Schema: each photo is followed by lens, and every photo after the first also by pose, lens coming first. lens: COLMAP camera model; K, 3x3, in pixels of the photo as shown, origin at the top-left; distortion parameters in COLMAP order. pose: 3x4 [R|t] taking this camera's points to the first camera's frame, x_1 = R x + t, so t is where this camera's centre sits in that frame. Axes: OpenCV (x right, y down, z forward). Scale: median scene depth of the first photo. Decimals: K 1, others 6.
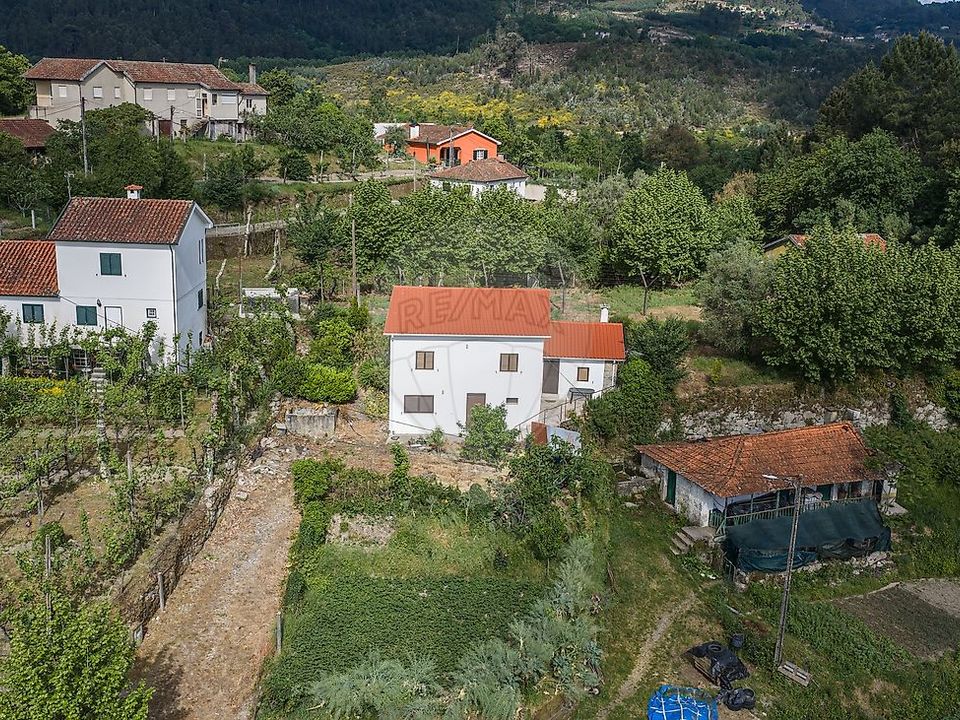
lens RADIAL K [[1058.7, 0, 480.0], [0, 1058.7, 360.0], [0, 0, 1]] dist [0.016480, -0.009594]
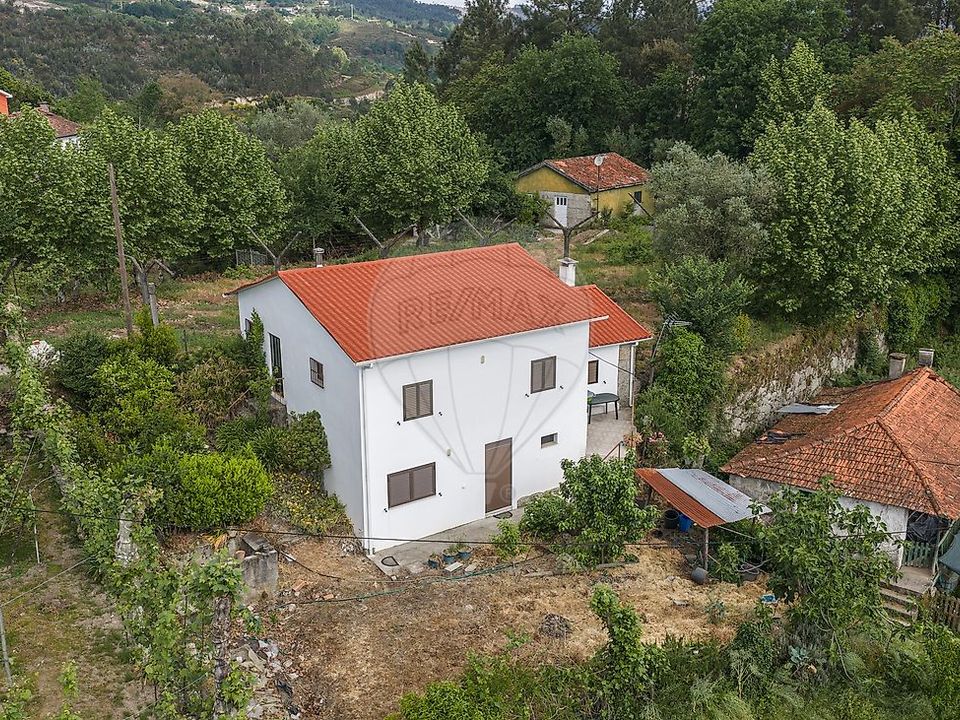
lens RADIAL K [[1058.7, 0, 480.0], [0, 1058.7, 360.0], [0, 0, 1]] dist [0.016480, -0.009594]
pose [[0.845883, -0.178875, 0.502479, -0.279629], [0.168856, 0.983440, 0.065834, -0.047588], [-0.505934, 0.029159, 0.862079, 0.529563]]
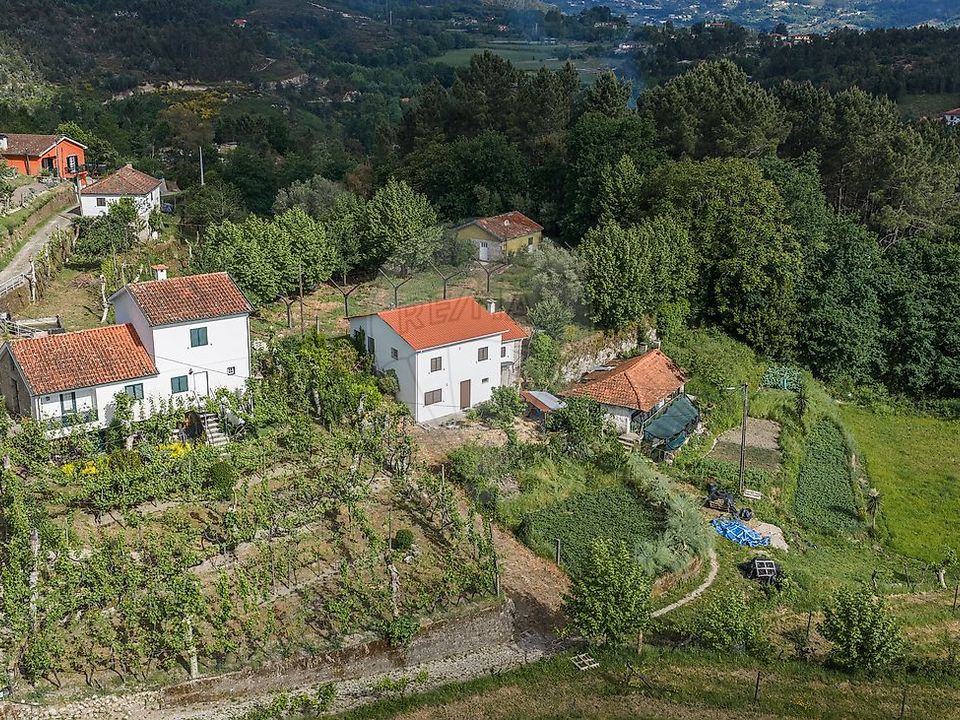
lens RADIAL K [[1058.7, 0, 480.0], [0, 1058.7, 360.0], [0, 0, 1]] dist [0.016480, -0.009594]
pose [[0.800817, -0.195514, 0.566097, -0.761071], [0.161331, 0.980697, 0.110481, -0.143527], [-0.576770, 0.002854, 0.816901, -0.134806]]
